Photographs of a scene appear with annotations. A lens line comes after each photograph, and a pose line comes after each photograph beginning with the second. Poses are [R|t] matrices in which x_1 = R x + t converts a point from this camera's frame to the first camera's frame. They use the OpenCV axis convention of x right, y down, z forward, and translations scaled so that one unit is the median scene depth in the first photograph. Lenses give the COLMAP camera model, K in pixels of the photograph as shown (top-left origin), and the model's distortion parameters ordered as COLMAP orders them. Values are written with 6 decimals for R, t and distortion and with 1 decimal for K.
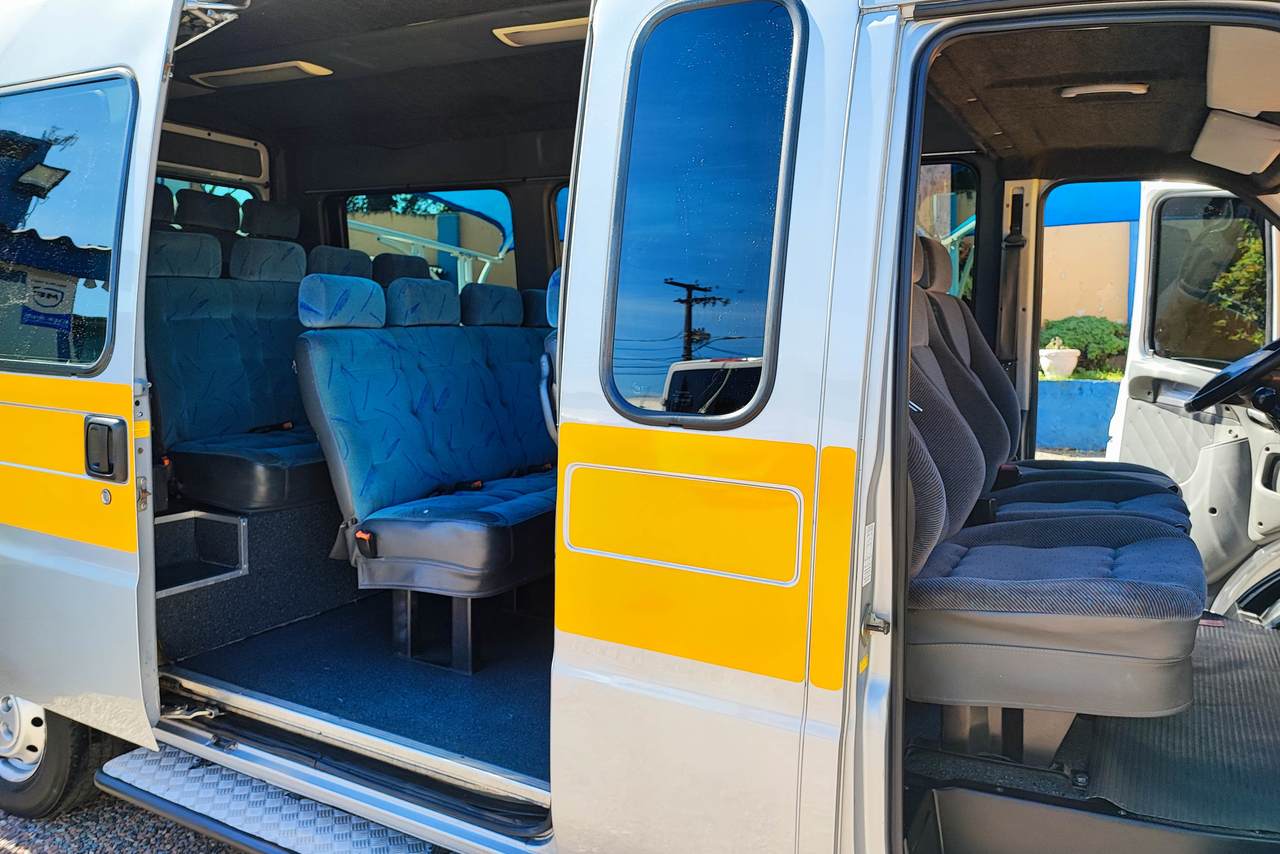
lens RADIAL K [[944.7, 0, 640.0], [0, 944.7, 427.0], [0, 0, 1]] dist [0.033502, -0.003501]
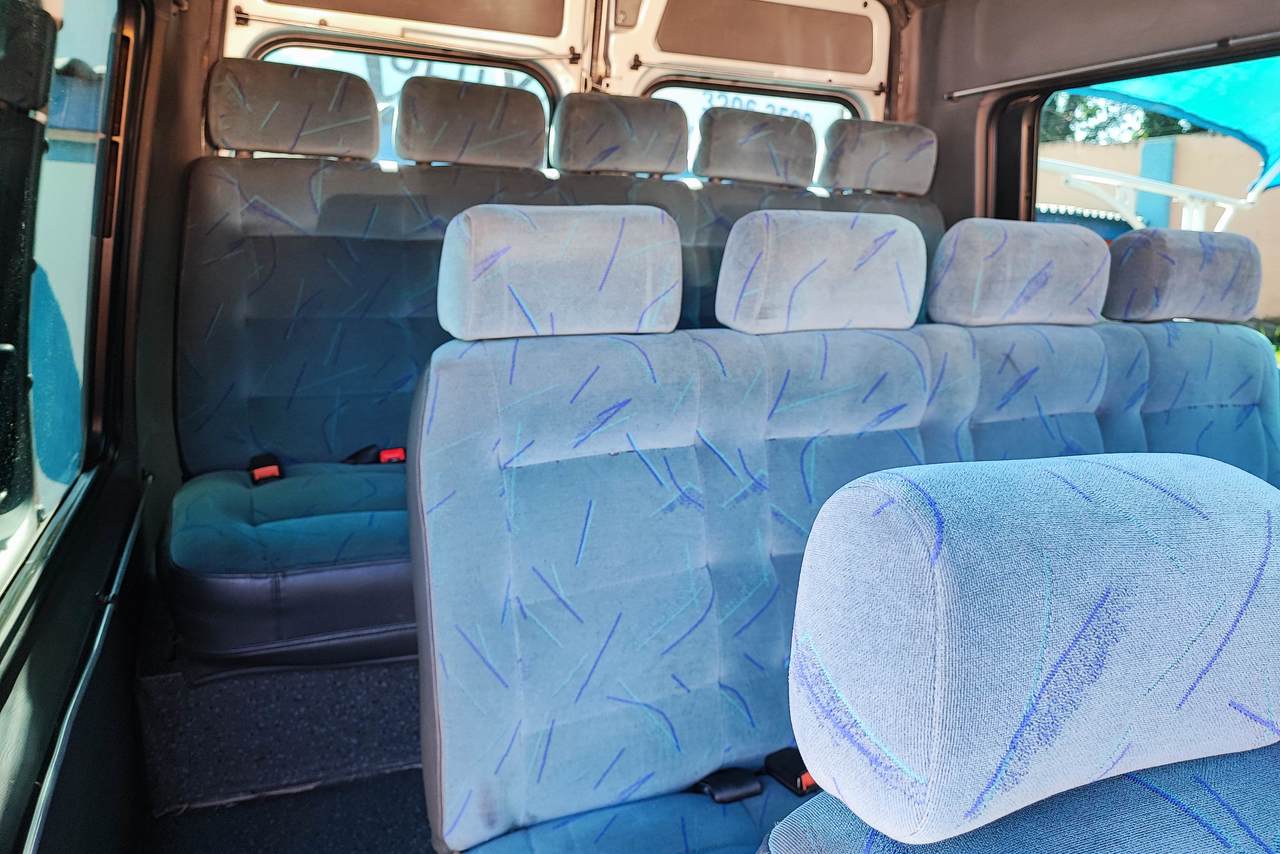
lens RADIAL K [[942.9, 0, 640.0], [0, 942.9, 427.0], [0, 0, 1]] dist [-0.049509, -0.001611]
pose [[0.788514, 0.113572, -0.604440, -0.184337], [-0.073772, 0.993172, 0.090376, -0.118861], [0.610577, -0.026672, 0.791508, 0.557773]]
